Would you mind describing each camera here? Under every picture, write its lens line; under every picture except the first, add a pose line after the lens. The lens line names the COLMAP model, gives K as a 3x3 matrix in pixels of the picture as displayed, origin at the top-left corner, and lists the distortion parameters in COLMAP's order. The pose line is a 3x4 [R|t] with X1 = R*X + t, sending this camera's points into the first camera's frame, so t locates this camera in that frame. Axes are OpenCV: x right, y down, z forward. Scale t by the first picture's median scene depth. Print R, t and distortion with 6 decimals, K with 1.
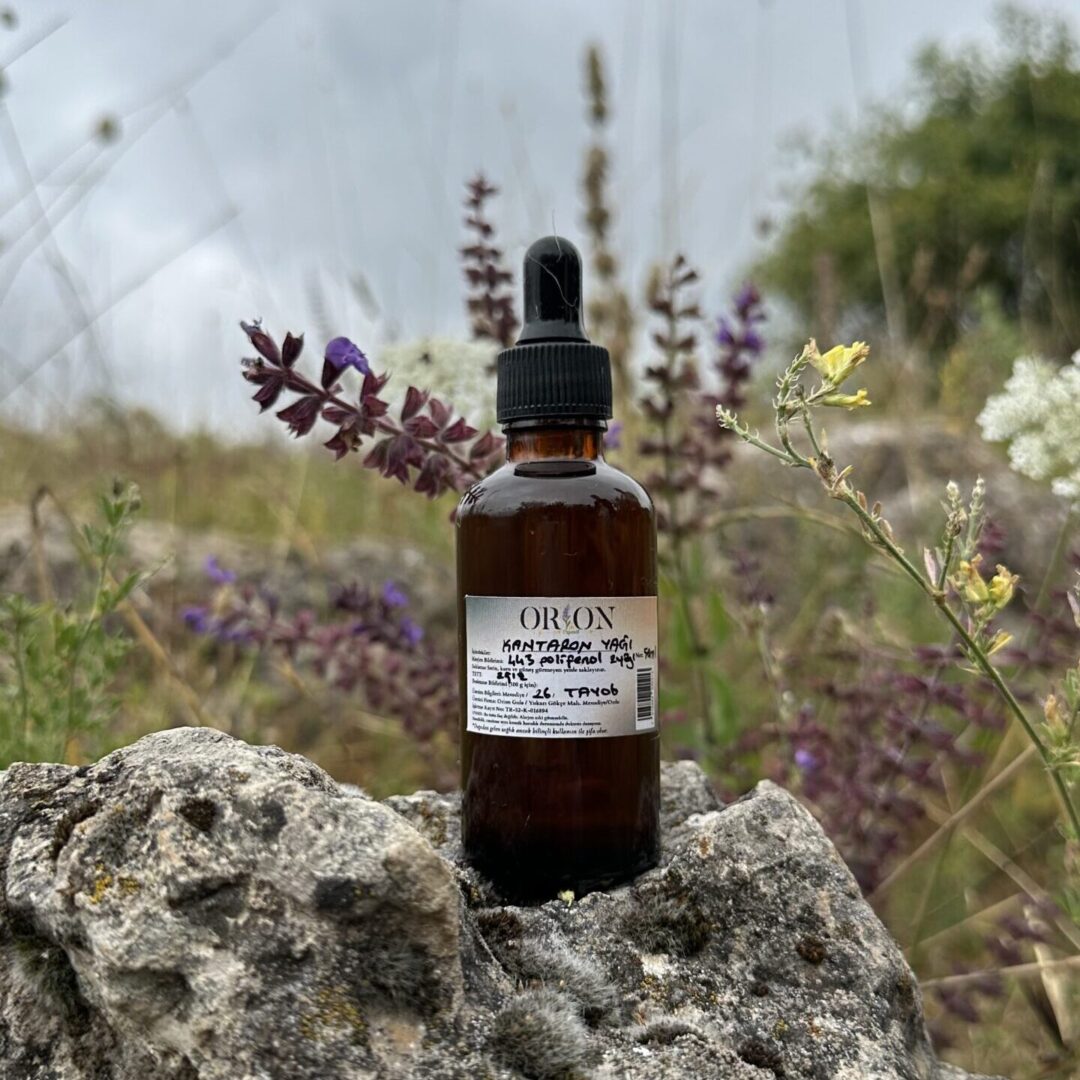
lens RADIAL K [[1394.5, 0, 537.6], [0, 1394.5, 585.3], [0, 0, 1]] dist [0.223828, -0.674628]
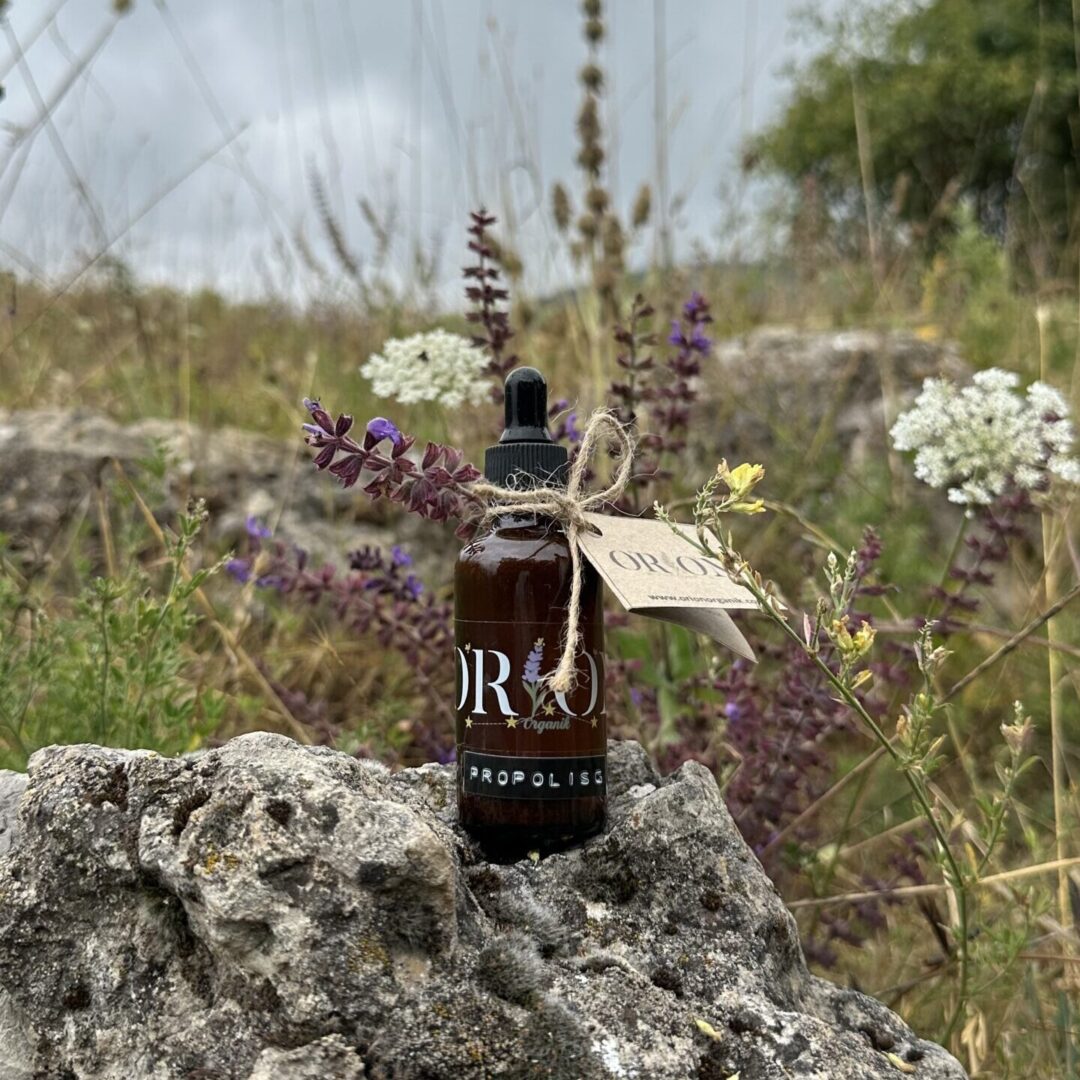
lens RADIAL K [[1378.4, 0, 528.2], [0, 1378.4, 500.5], [0, 0, 1]] dist [0.239816, -0.673433]
pose [[0.999621, 0.027473, -0.001761, 0.008815], [-0.027372, 0.998695, 0.043115, -0.200823], [0.002943, -0.043051, 0.999069, -0.373231]]
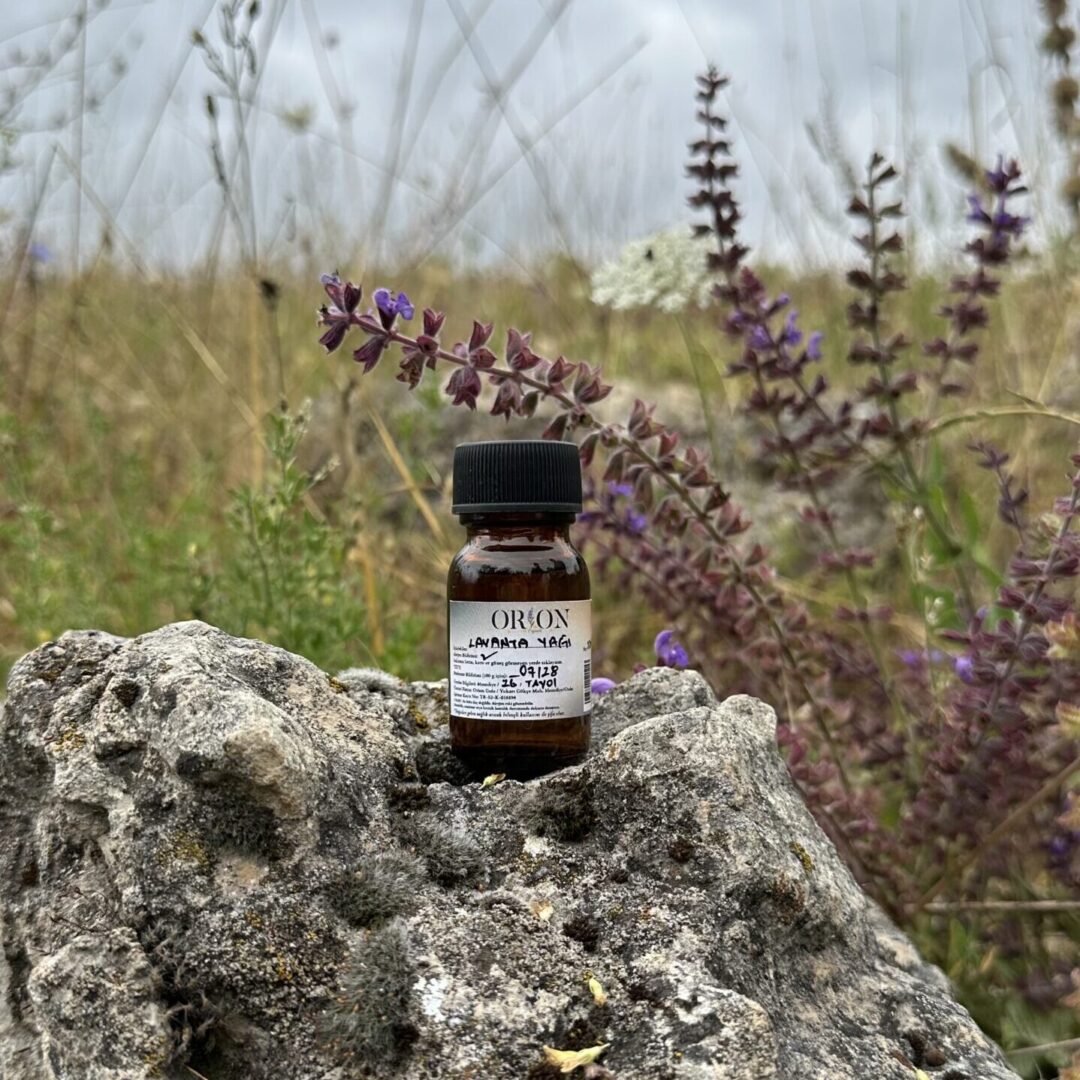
lens RADIAL K [[1377.2, 0, 528.3], [0, 1377.2, 639.5], [0, 0, 1]] dist [0.197757, -0.504450]
pose [[0.915444, 0.073442, -0.395688, 0.555741], [-0.011356, 0.987530, 0.157018, -0.089013], [0.402286, -0.139248, 0.904862, -0.030258]]
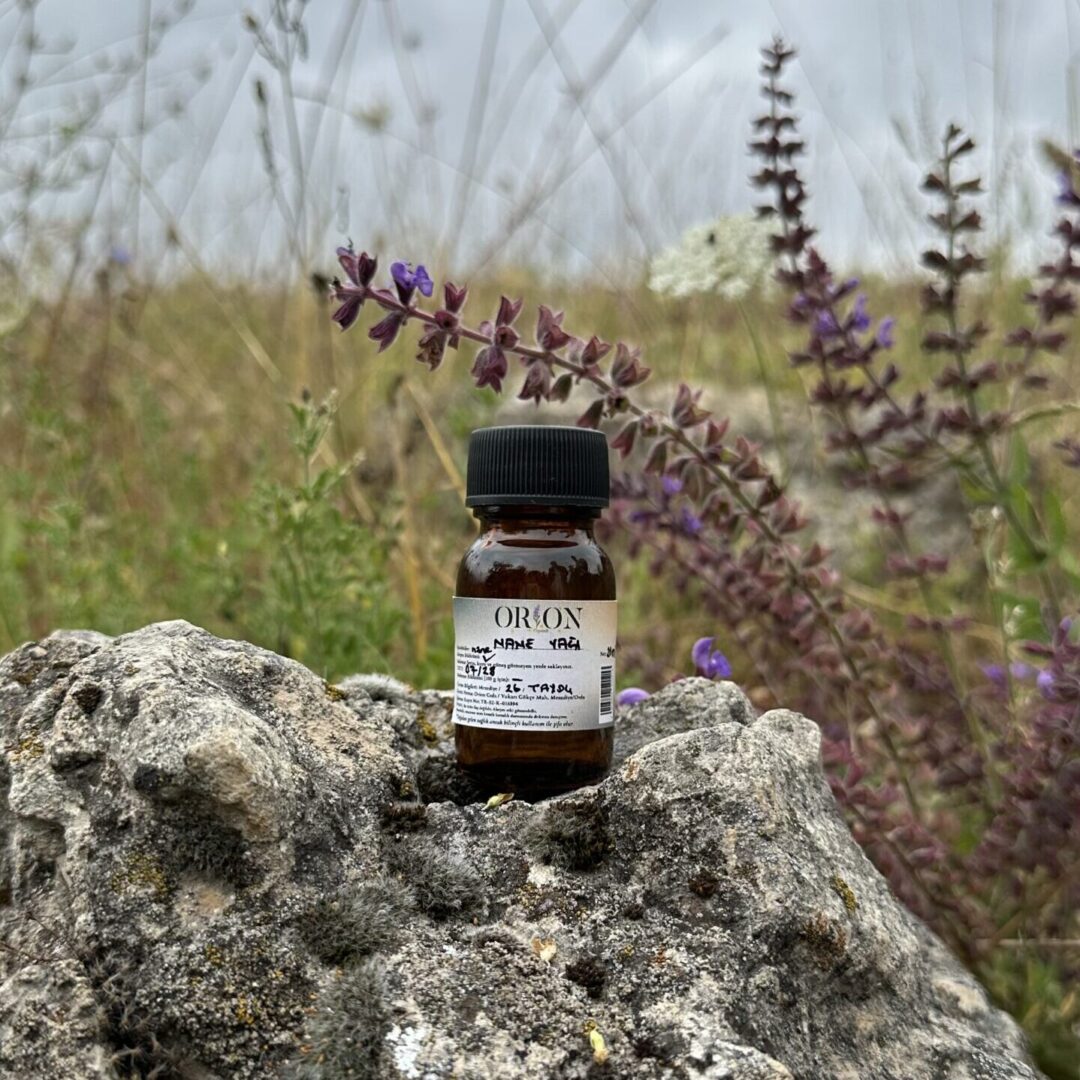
lens RADIAL K [[1384.4, 0, 539.1], [0, 1384.4, 632.3], [0, 0, 1]] dist [0.211689, -0.605617]
pose [[0.891043, 0.078698, -0.447044, 0.566910], [-0.014023, 0.989158, 0.146181, -0.067791], [0.453701, -0.123984, 0.882487, 0.105523]]
